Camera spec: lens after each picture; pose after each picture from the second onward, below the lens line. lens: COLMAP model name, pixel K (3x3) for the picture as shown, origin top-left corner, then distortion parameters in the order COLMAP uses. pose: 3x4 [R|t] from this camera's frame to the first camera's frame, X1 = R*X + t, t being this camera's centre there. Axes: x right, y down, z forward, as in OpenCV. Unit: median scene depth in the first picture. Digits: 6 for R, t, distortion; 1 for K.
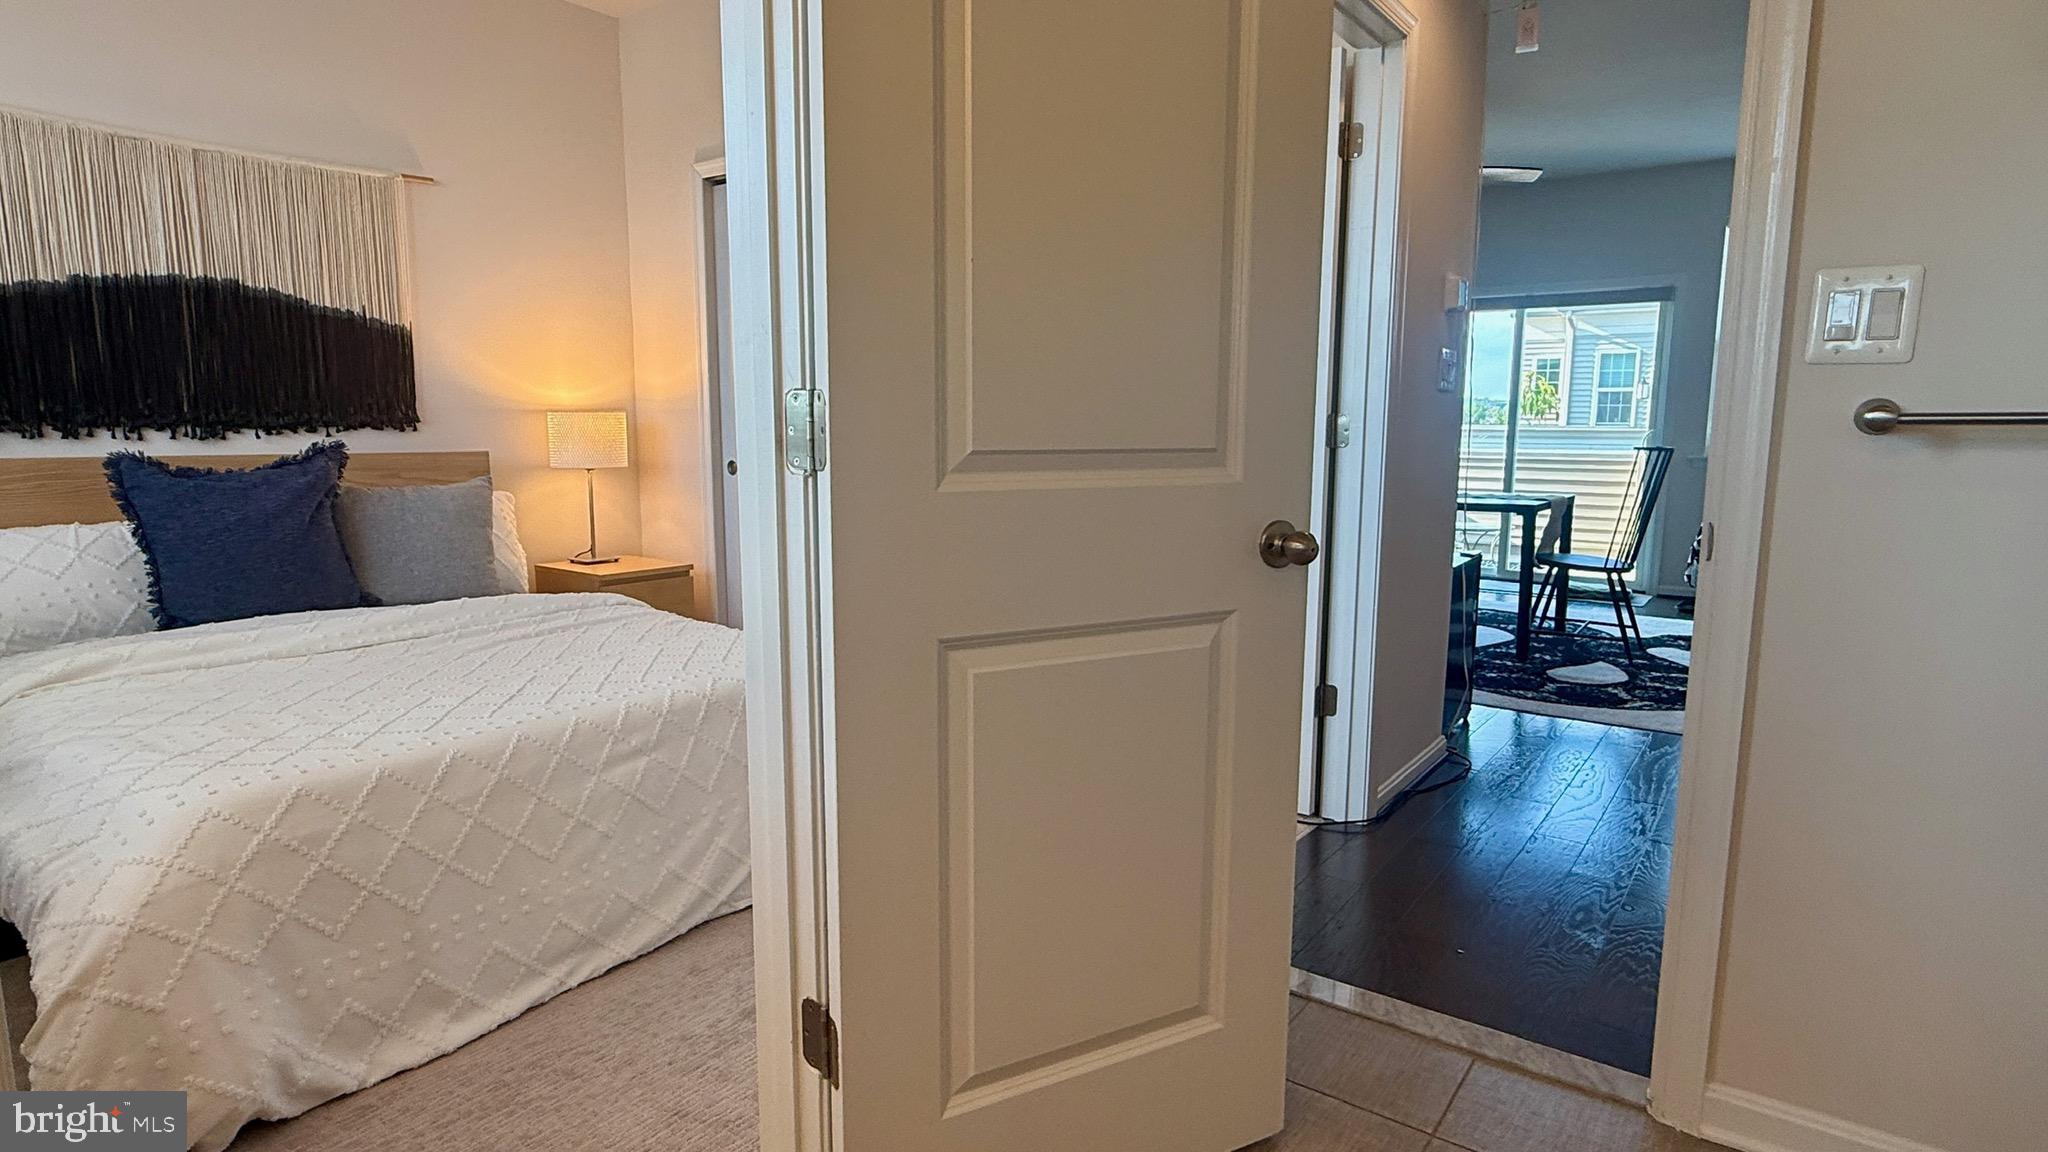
lens RADIAL K [[1076.7, 0, 1024.0], [0, 1076.7, 576.0], [0, 0, 1]] dist [0.004797, 0.000271]
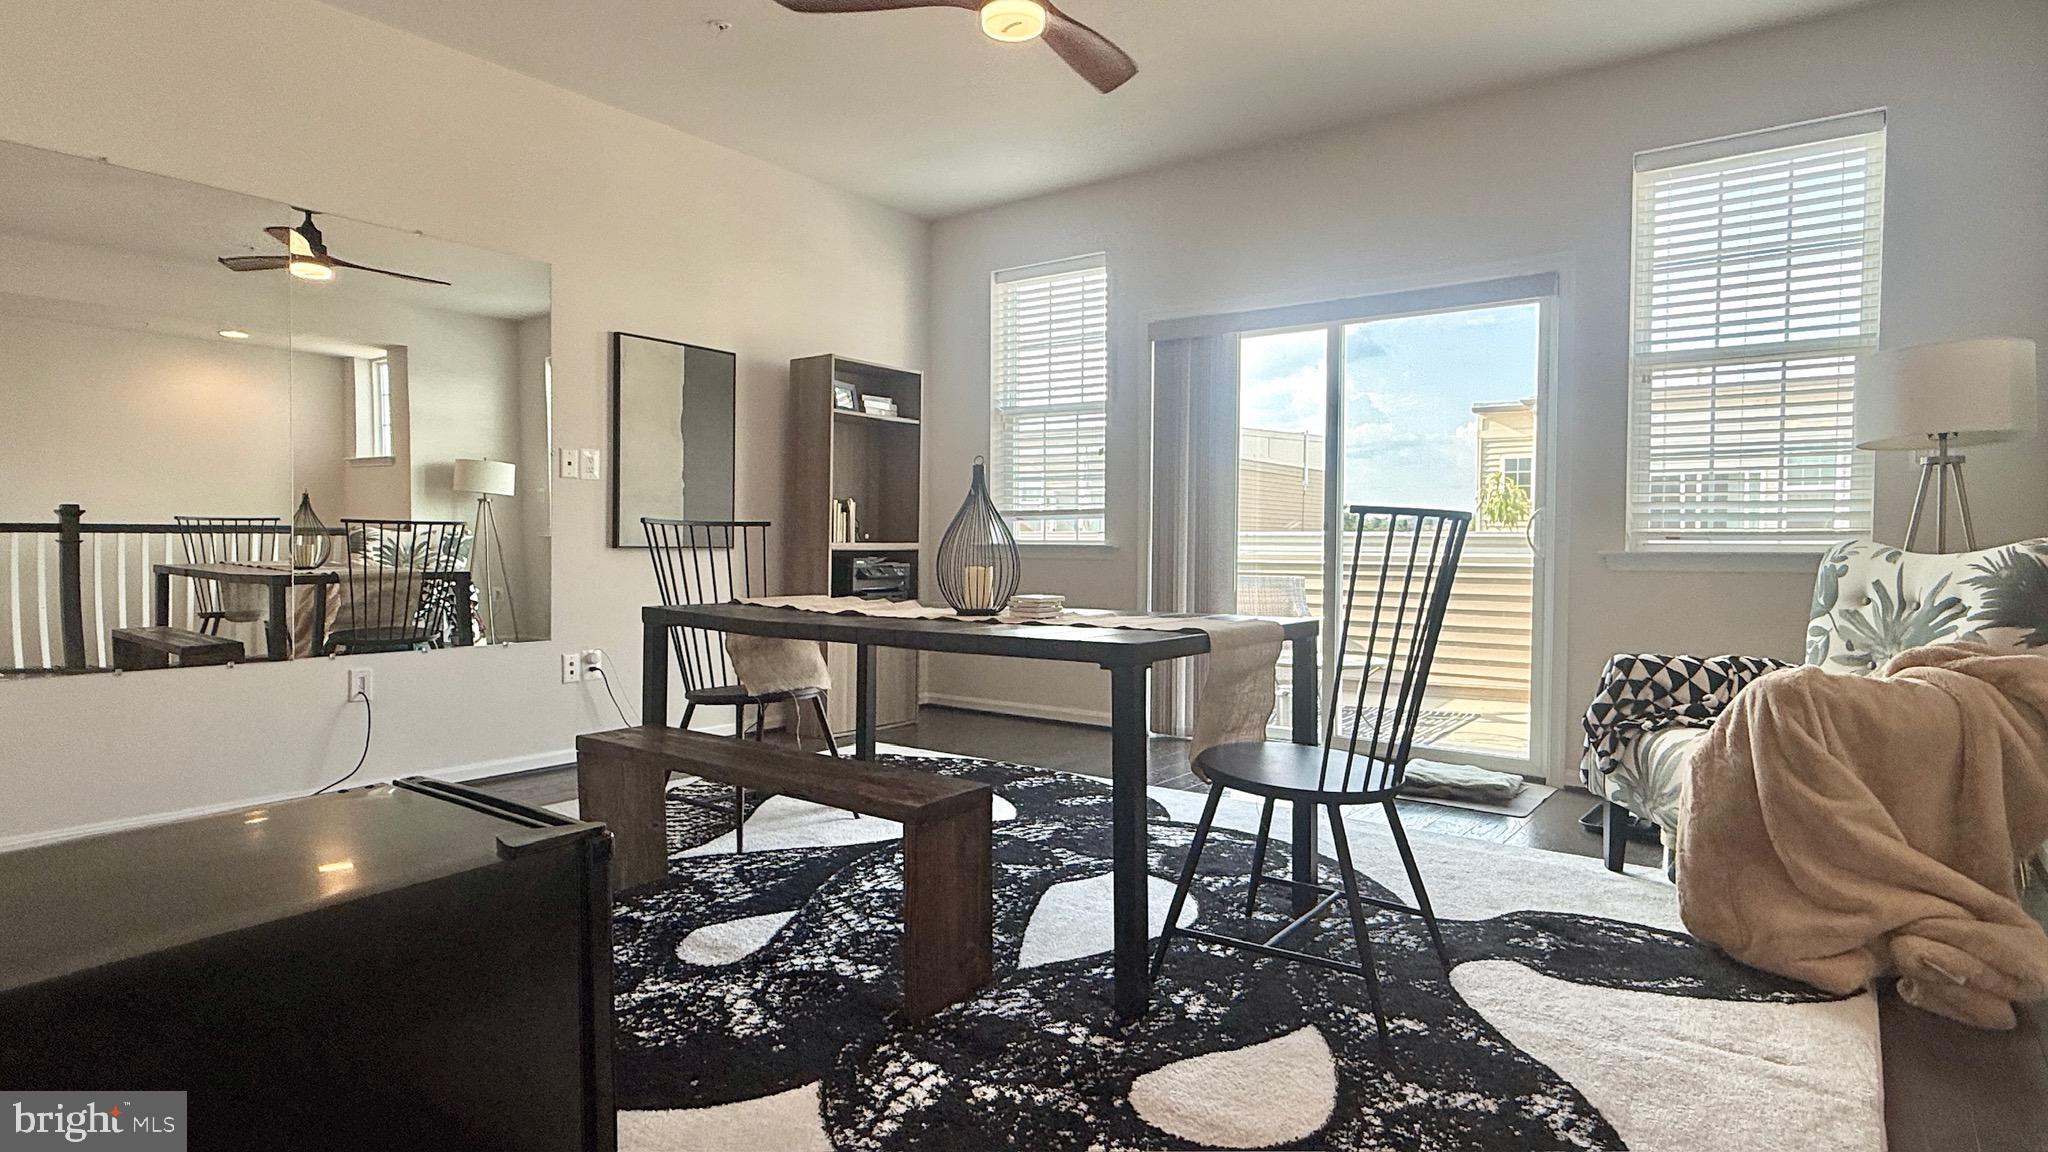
lens RADIAL K [[1076.7, 0, 1024.0], [0, 1076.7, 576.0], [0, 0, 1]] dist [0.004797, 0.000271]
pose [[0.999714, 0.003119, -0.023694, 0.093542], [-0.005702, 0.993940, -0.109776, -0.009276], [0.023208, 0.109879, 0.993674, 0.121198]]
